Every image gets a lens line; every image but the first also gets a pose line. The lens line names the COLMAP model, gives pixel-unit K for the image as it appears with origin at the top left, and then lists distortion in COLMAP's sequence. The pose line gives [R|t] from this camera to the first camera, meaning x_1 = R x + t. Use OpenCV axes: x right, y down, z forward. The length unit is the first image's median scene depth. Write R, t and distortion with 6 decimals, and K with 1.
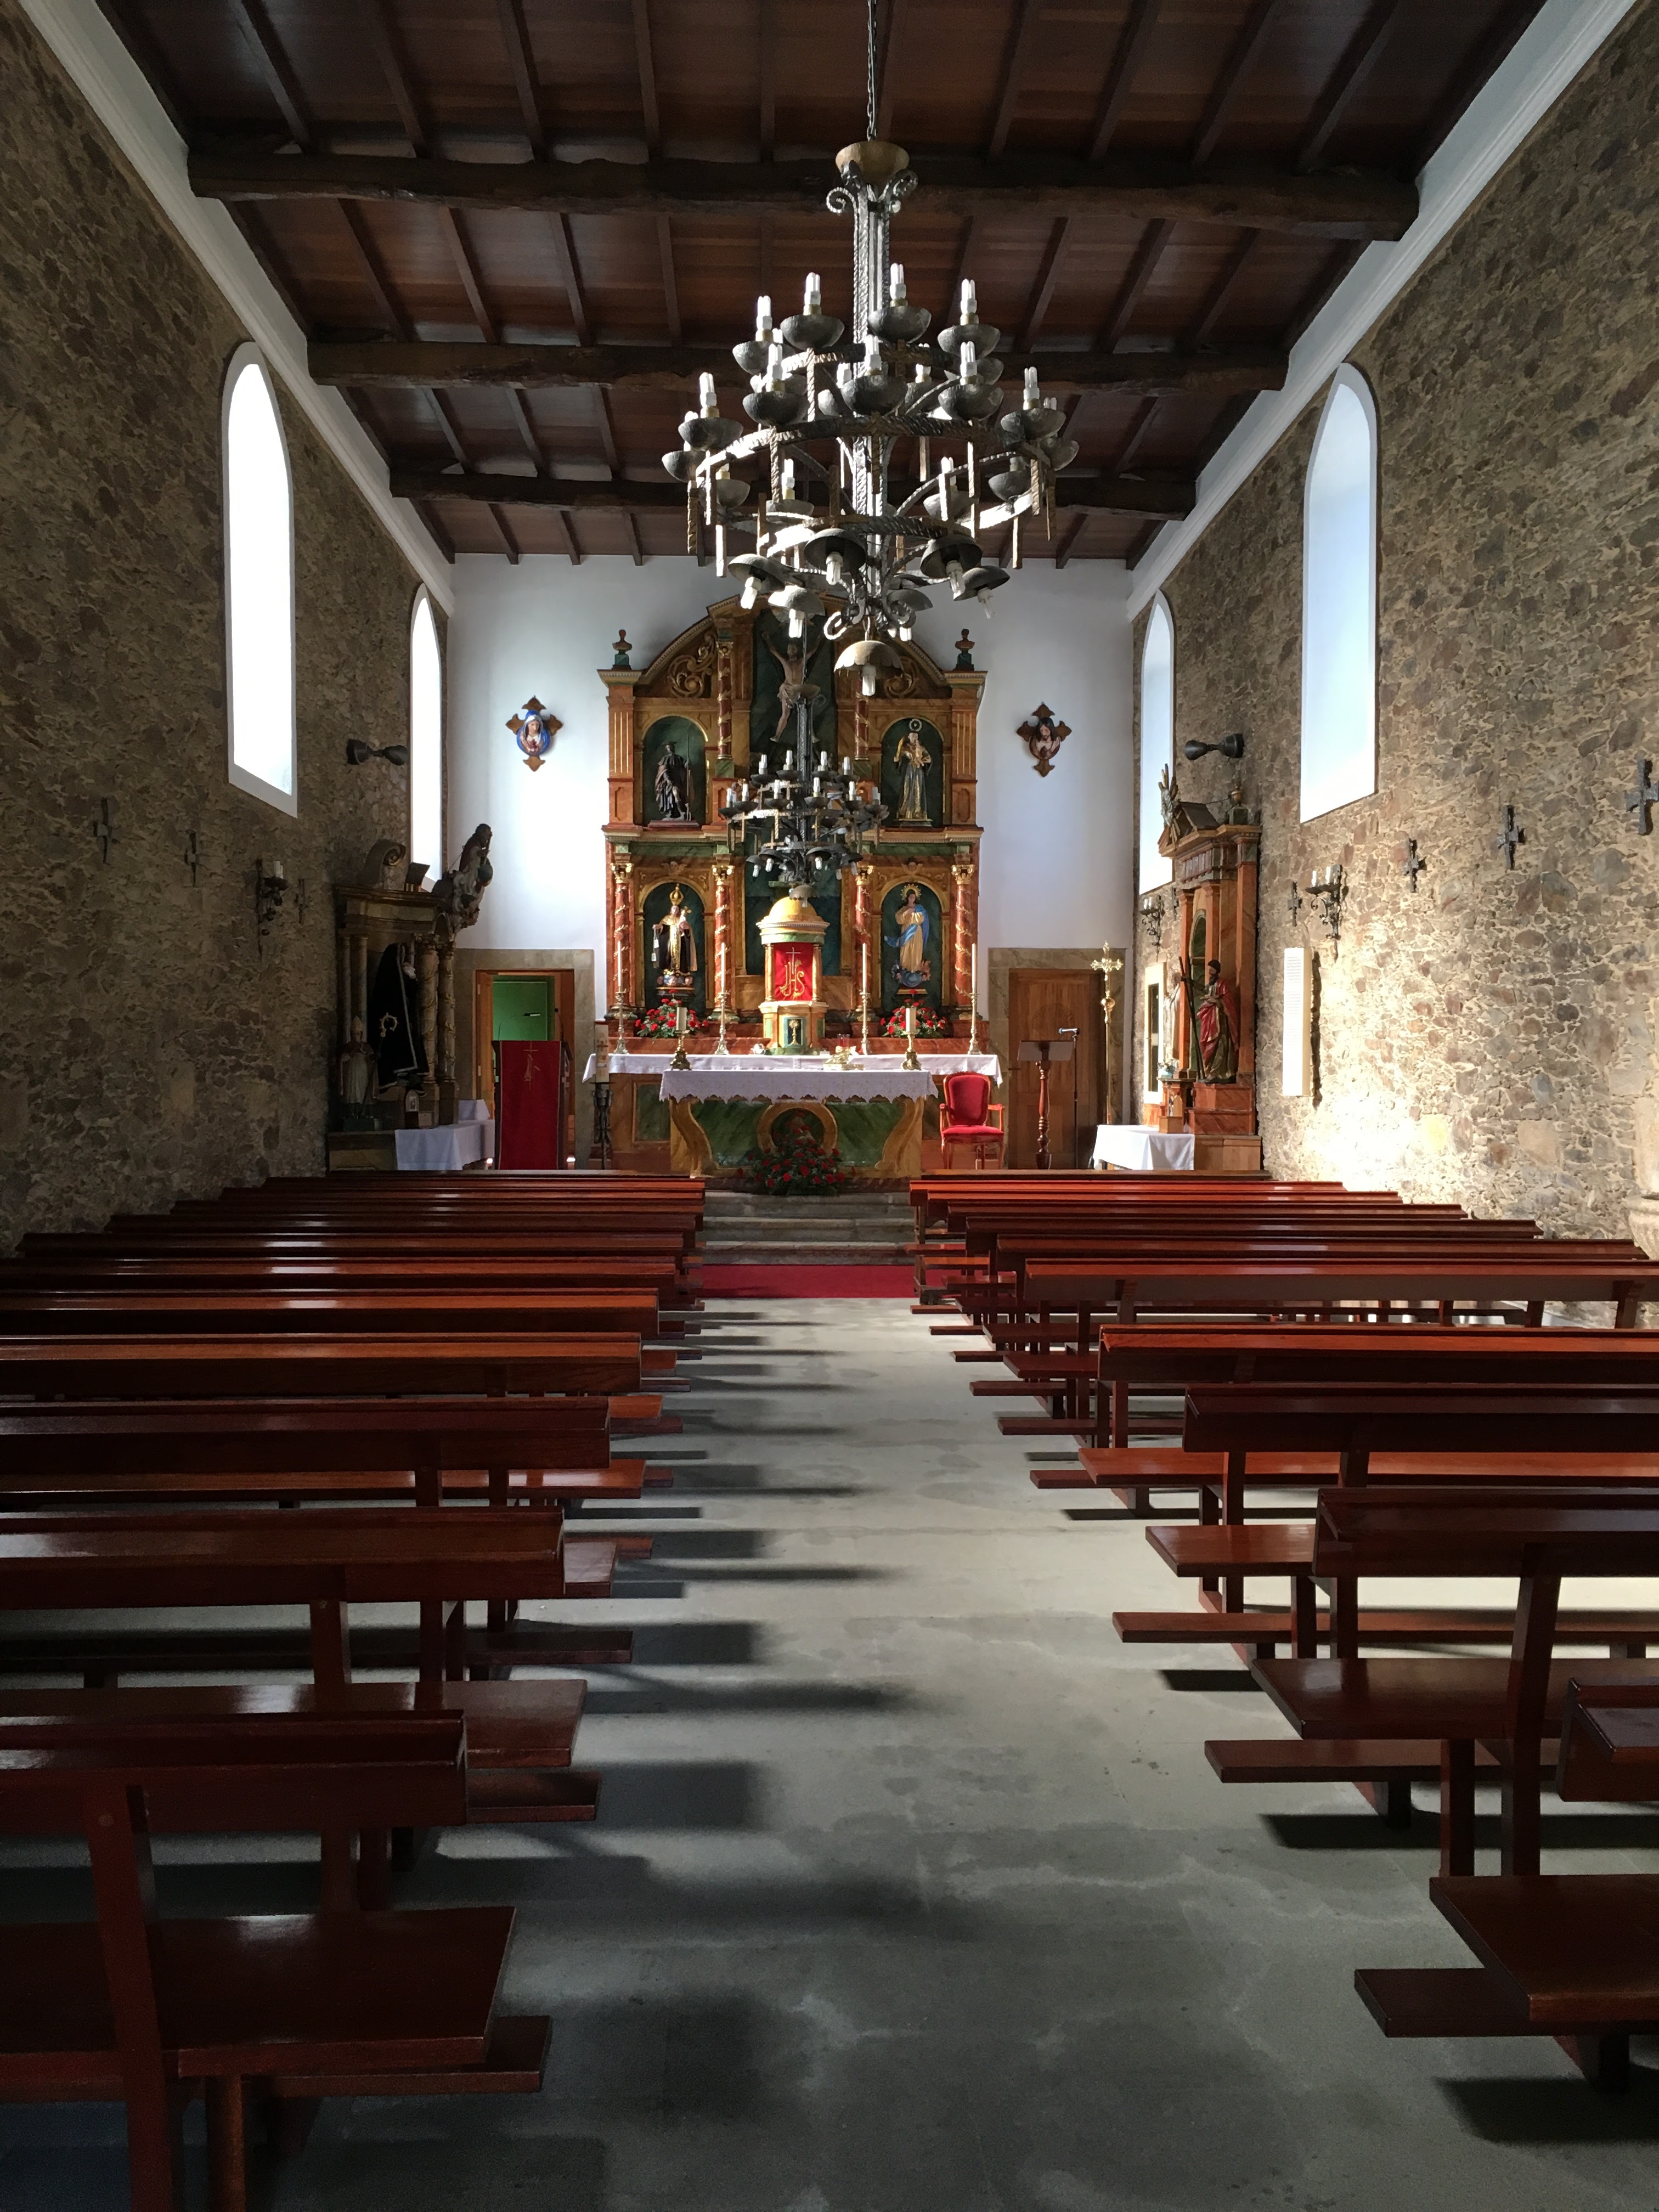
lens RADIAL K [[1878.1, 0, 813.0], [0, 1878.1, 1105.4], [0, 0, 1]] dist [0.037342, -0.003246]
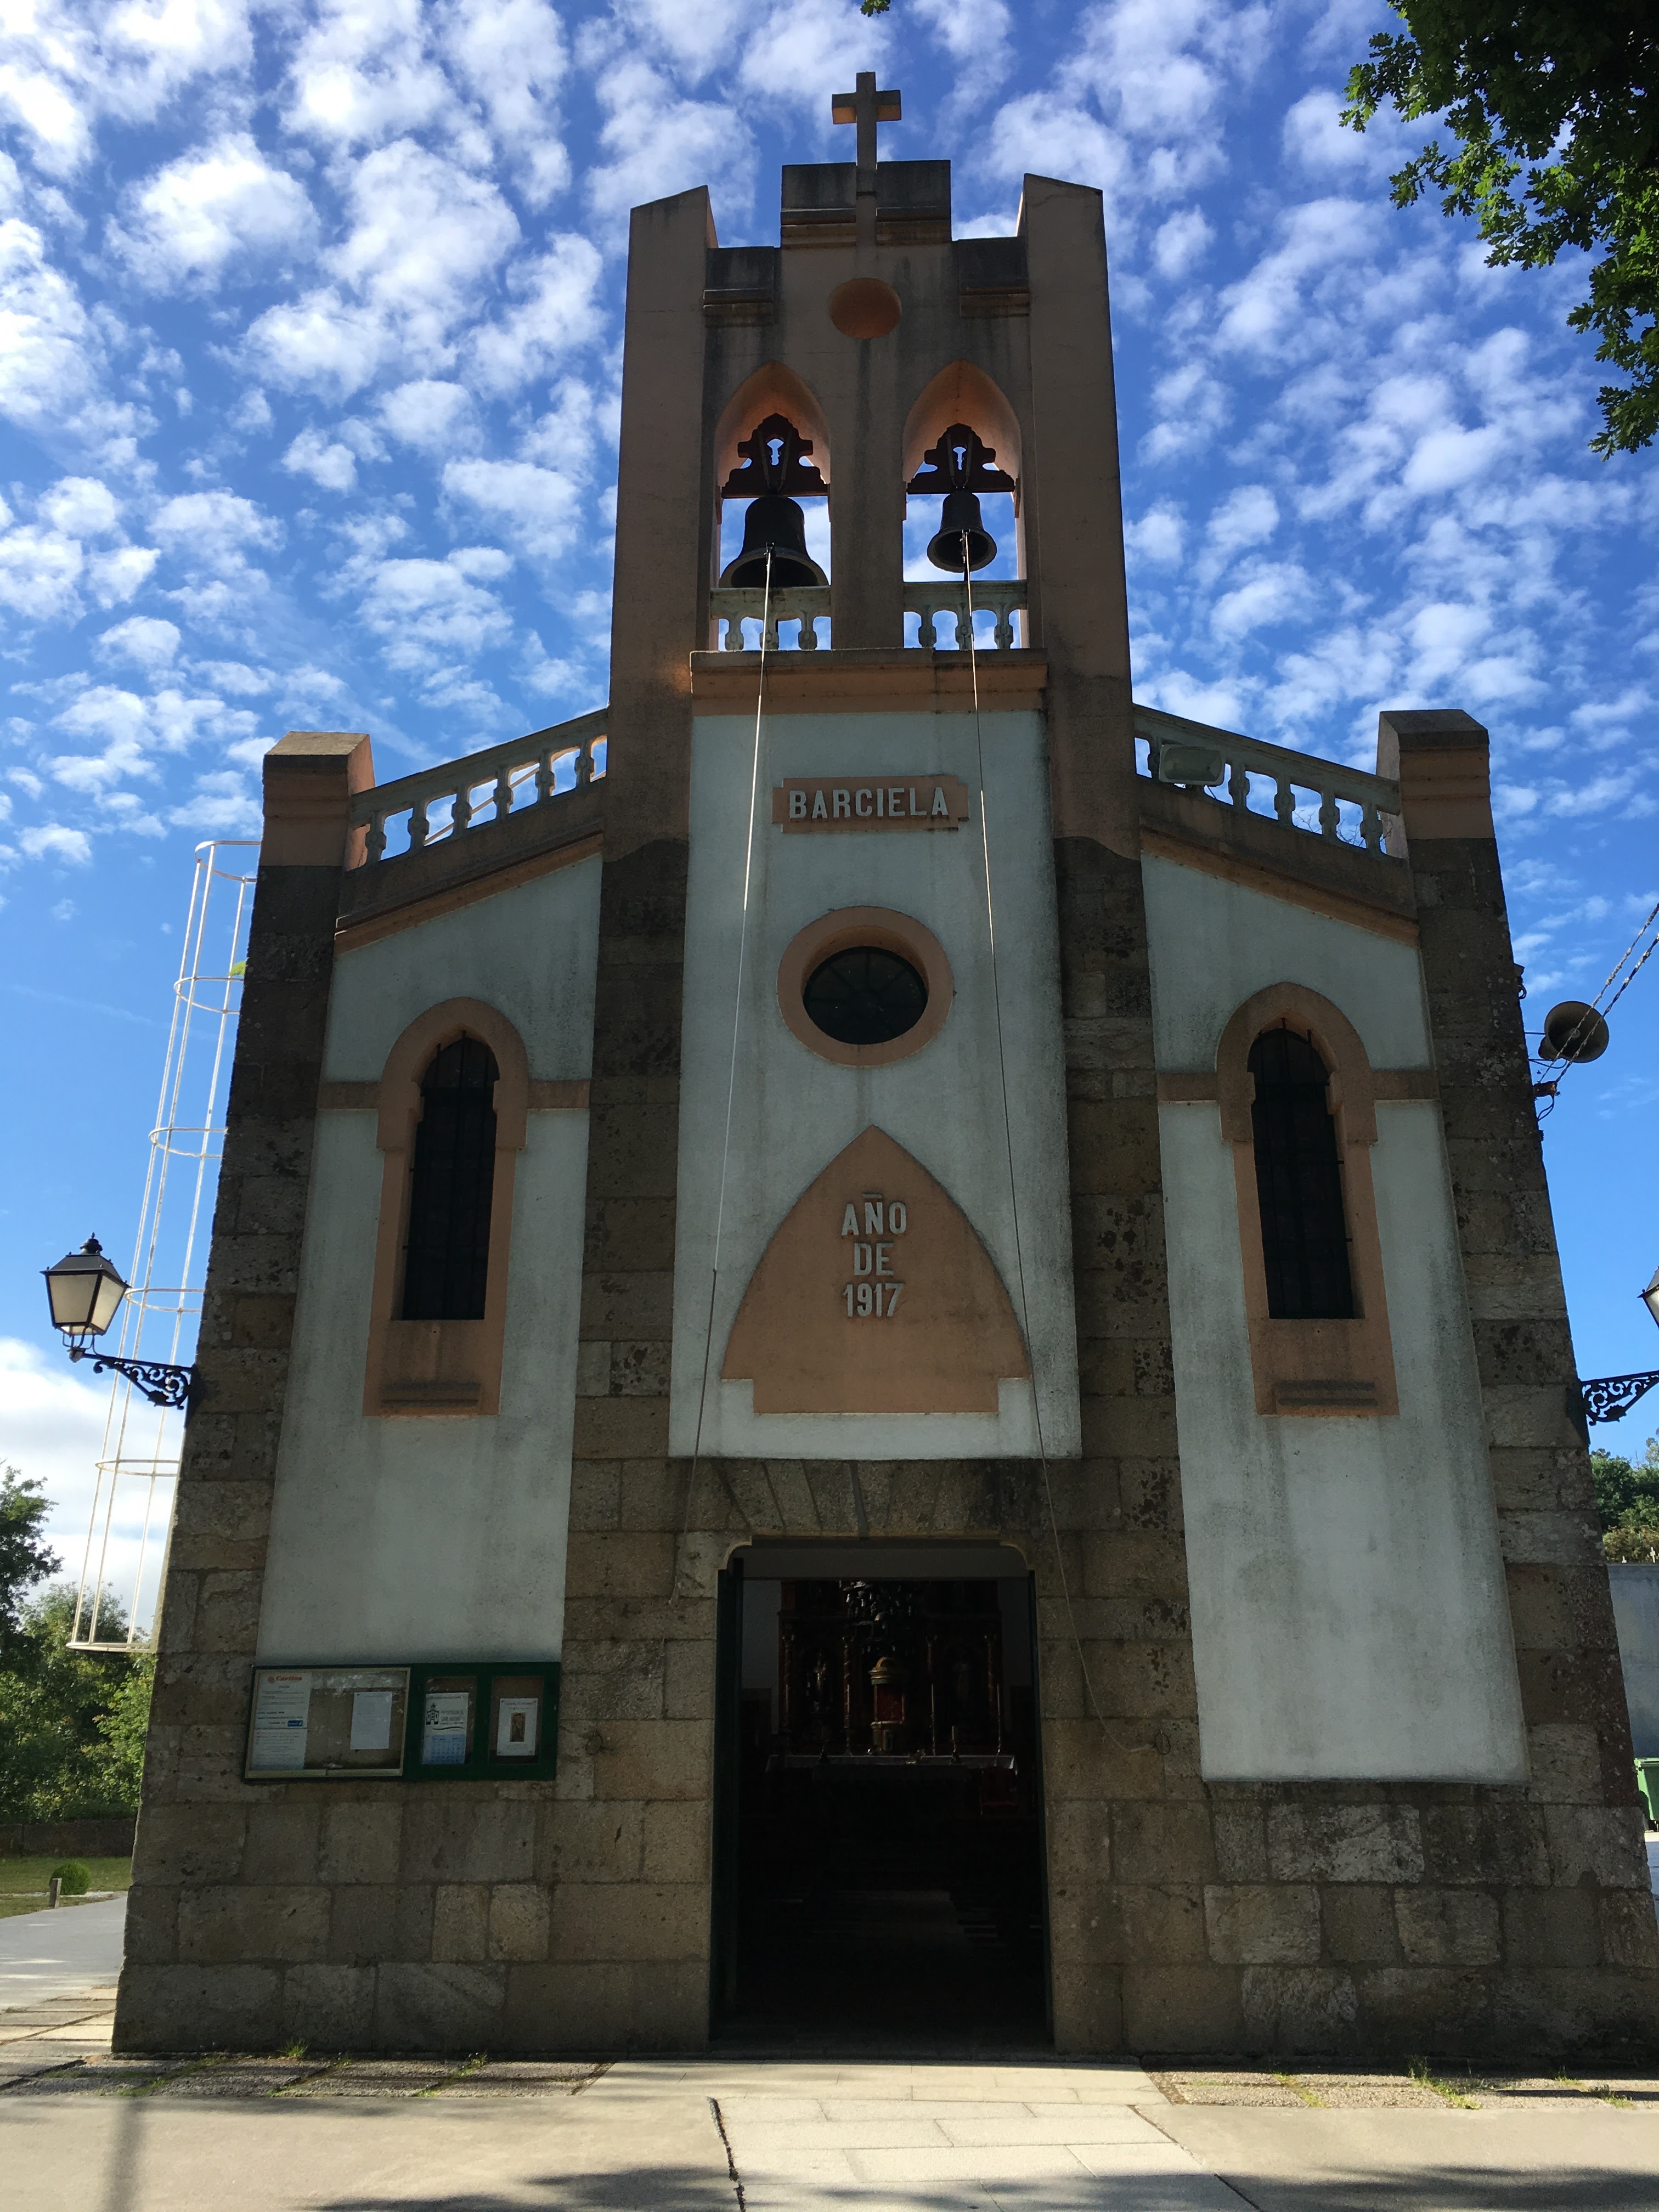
lens RADIAL K [[1878.1, 0, 813.0], [0, 1878.1, 1105.4], [0, 0, 1]] dist [0.037342, -0.003246]
pose [[0.997522, -0.026702, -0.065098, 0.044795], [0.001753, 0.934337, -0.356387, 0.031034], [0.070340, 0.355390, 0.932068, -0.770451]]
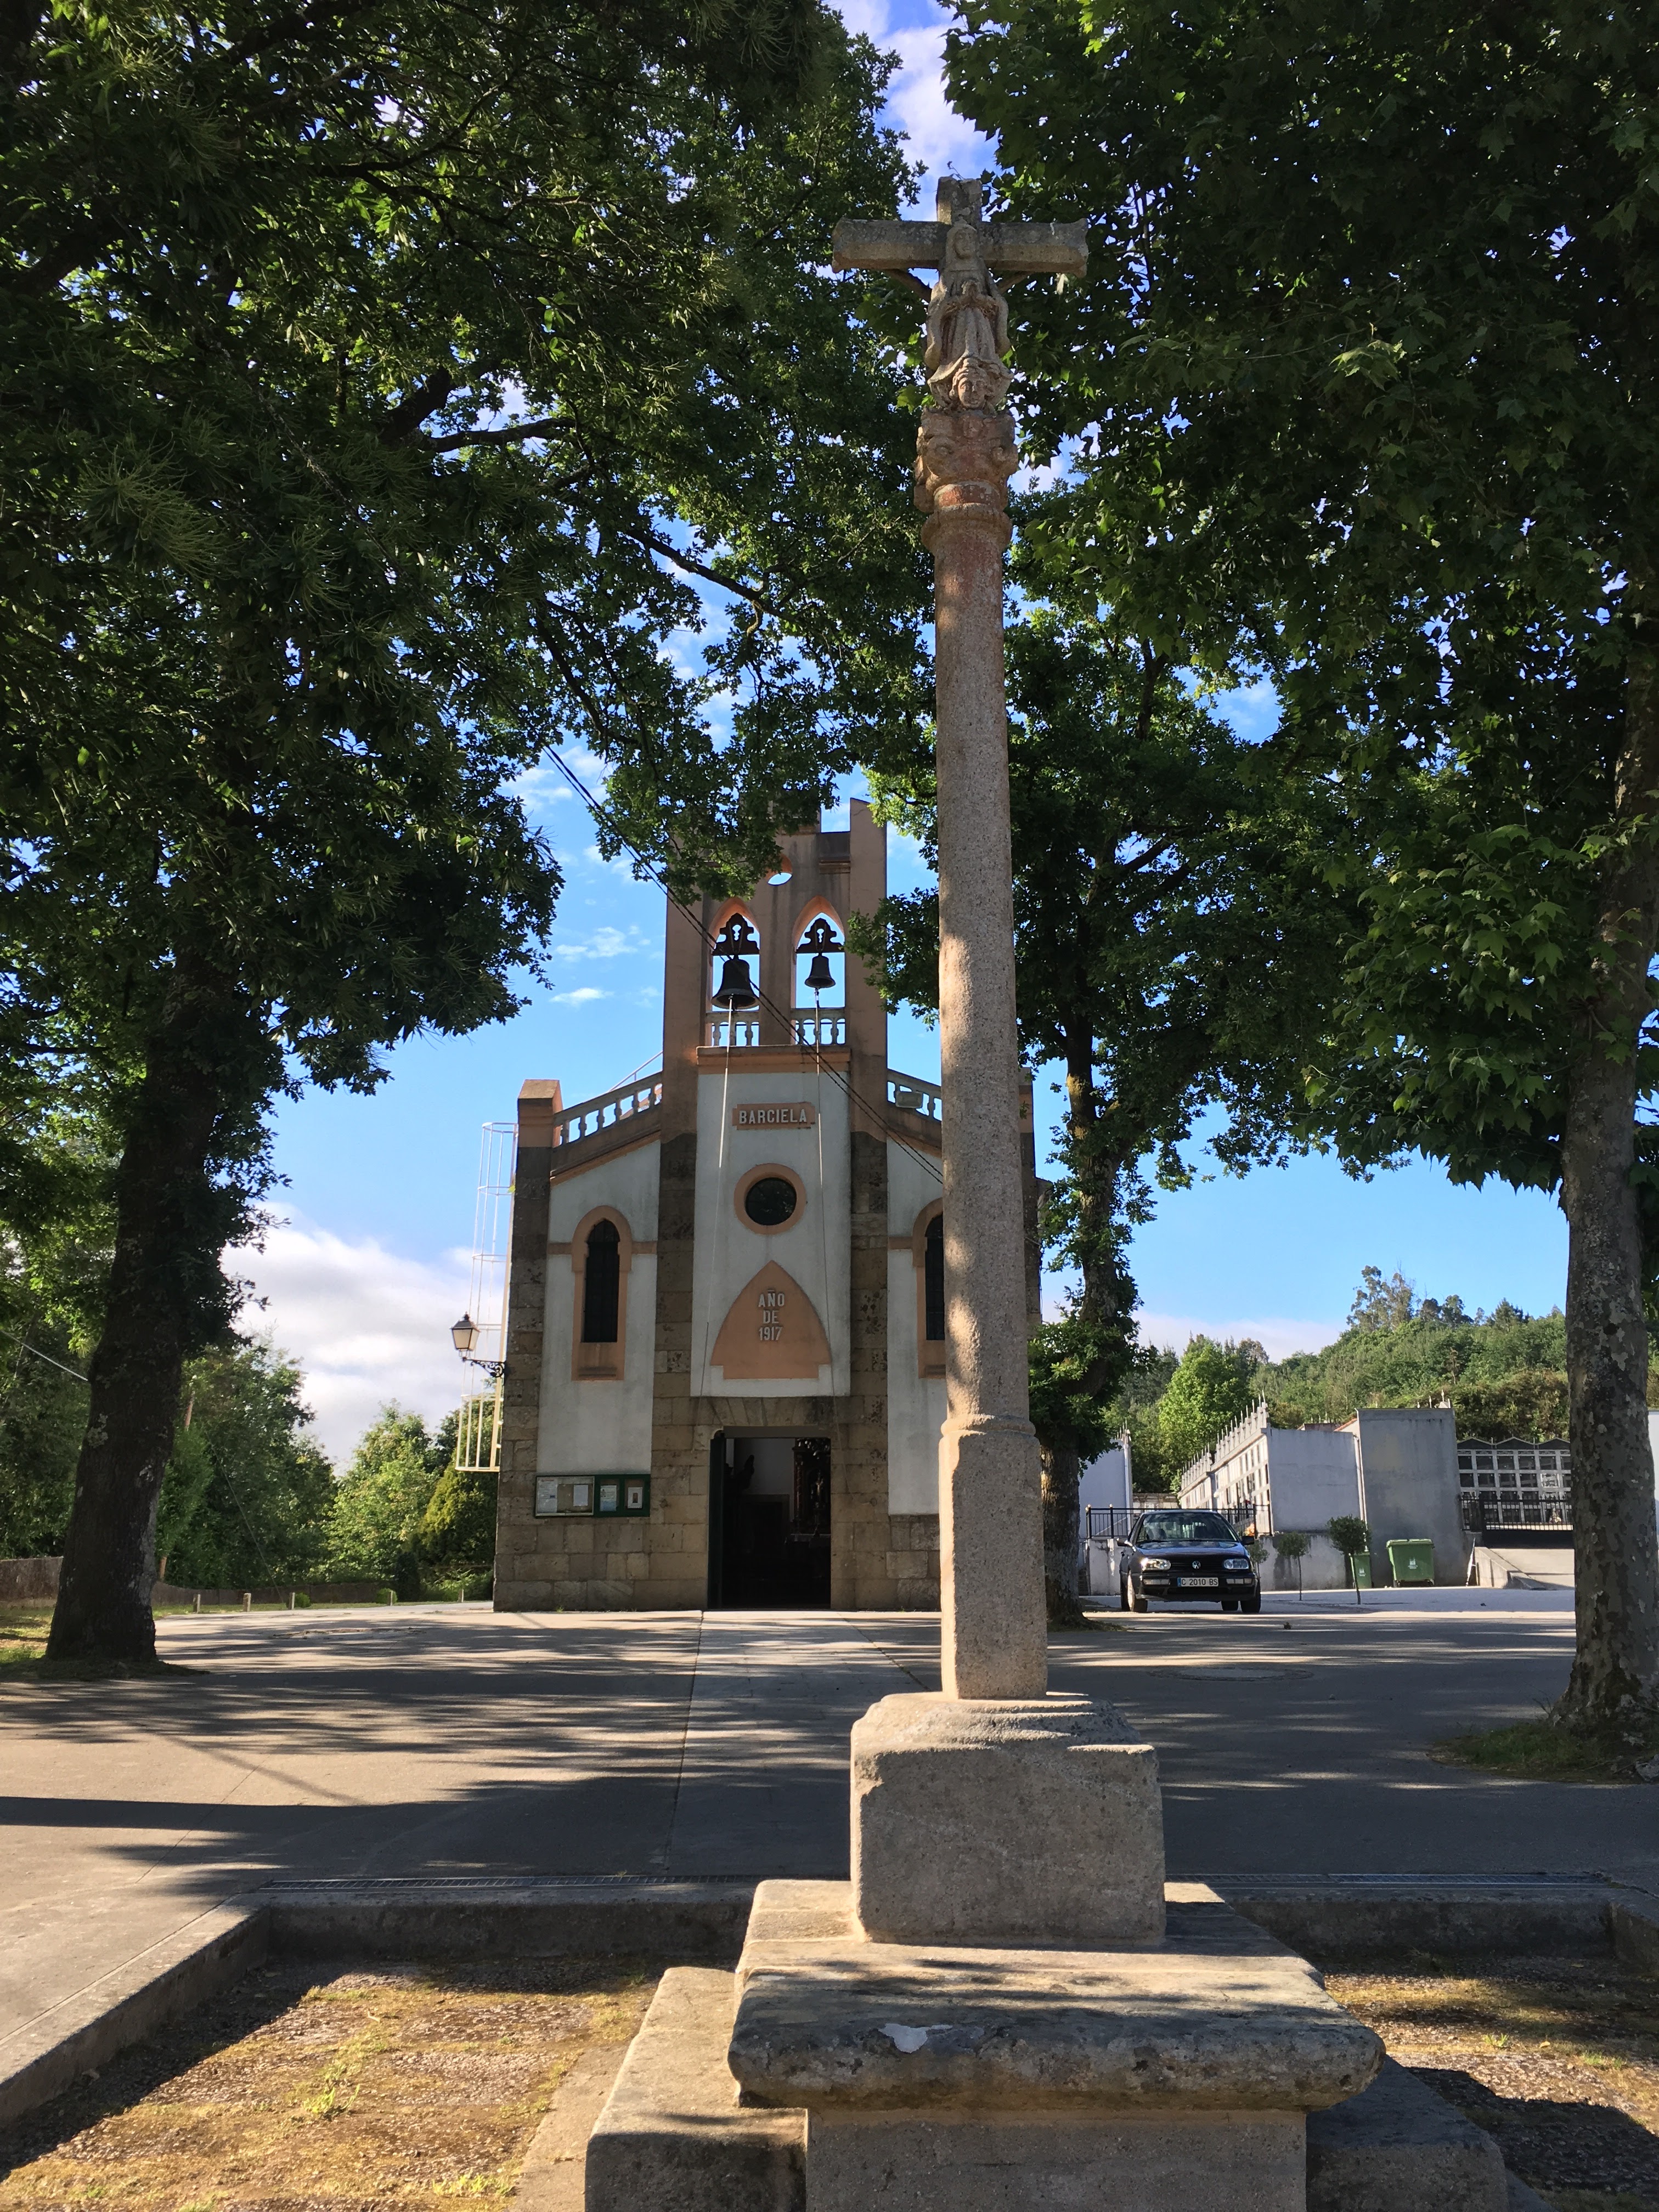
lens RADIAL K [[1819.5, 0, 829.5], [0, 1819.5, 1106.0], [0, 0, 1]] dist [0.006734, -0.000401]
pose [[0.993890, -0.034460, -0.104862, 0.608897], [0.003927, 0.960457, -0.278402, 0.262901], [0.110309, 0.276289, 0.954723, -3.388389]]
